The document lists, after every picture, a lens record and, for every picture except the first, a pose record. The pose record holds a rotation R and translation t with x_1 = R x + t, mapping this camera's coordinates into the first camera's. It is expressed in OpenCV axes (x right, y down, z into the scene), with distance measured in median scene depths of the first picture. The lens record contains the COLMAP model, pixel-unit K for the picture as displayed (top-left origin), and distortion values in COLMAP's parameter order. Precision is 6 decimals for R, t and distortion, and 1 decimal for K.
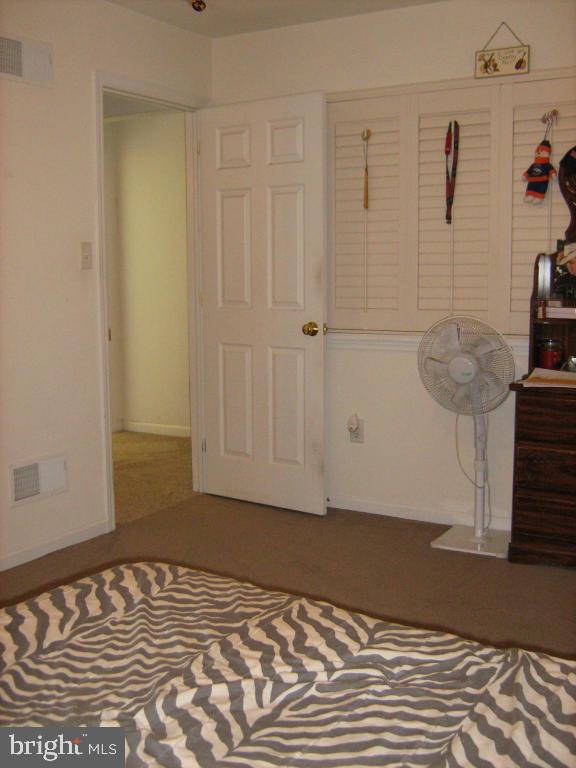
lens RADIAL K [[882.1, 0, 288.0], [0, 882.1, 384.0], [0, 0, 1]] dist [-0.122921, 0.087358]
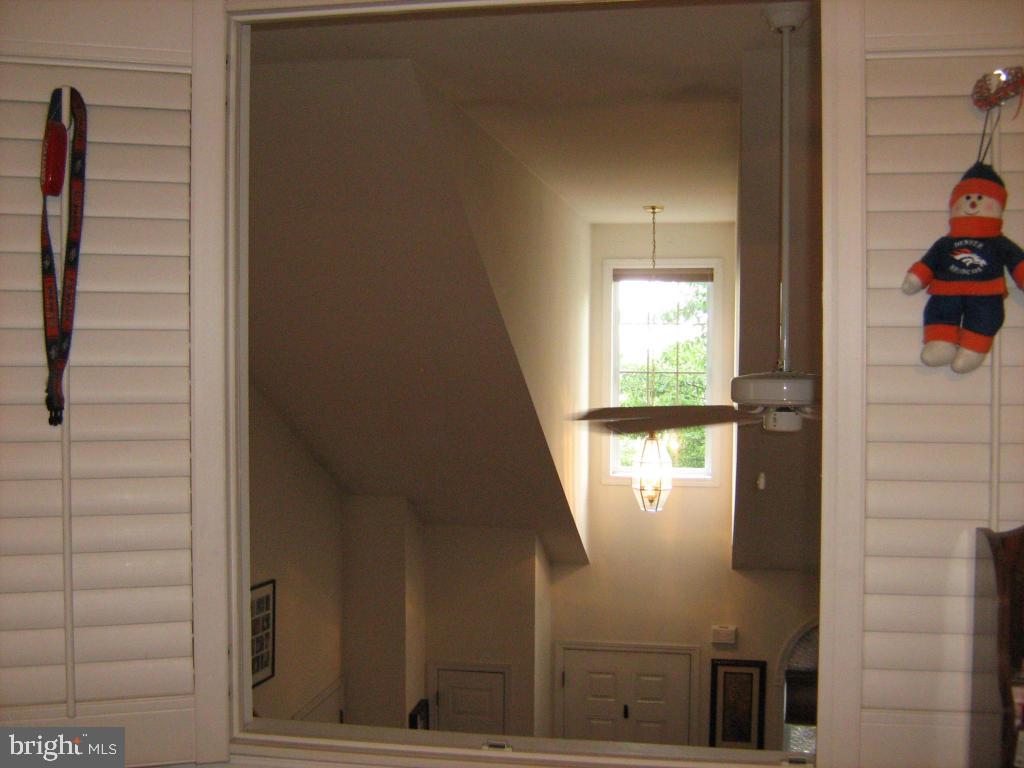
lens RADIAL K [[1176.2, 0, 512.0], [0, 1176.2, 384.0], [0, 0, 1]] dist [-0.122921, 0.087358]
pose [[0.434838, -0.017988, 0.900329, -0.105779], [0.170919, 0.983275, -0.062905, -0.148513], [-0.884139, 0.181237, 0.430640, 0.706339]]
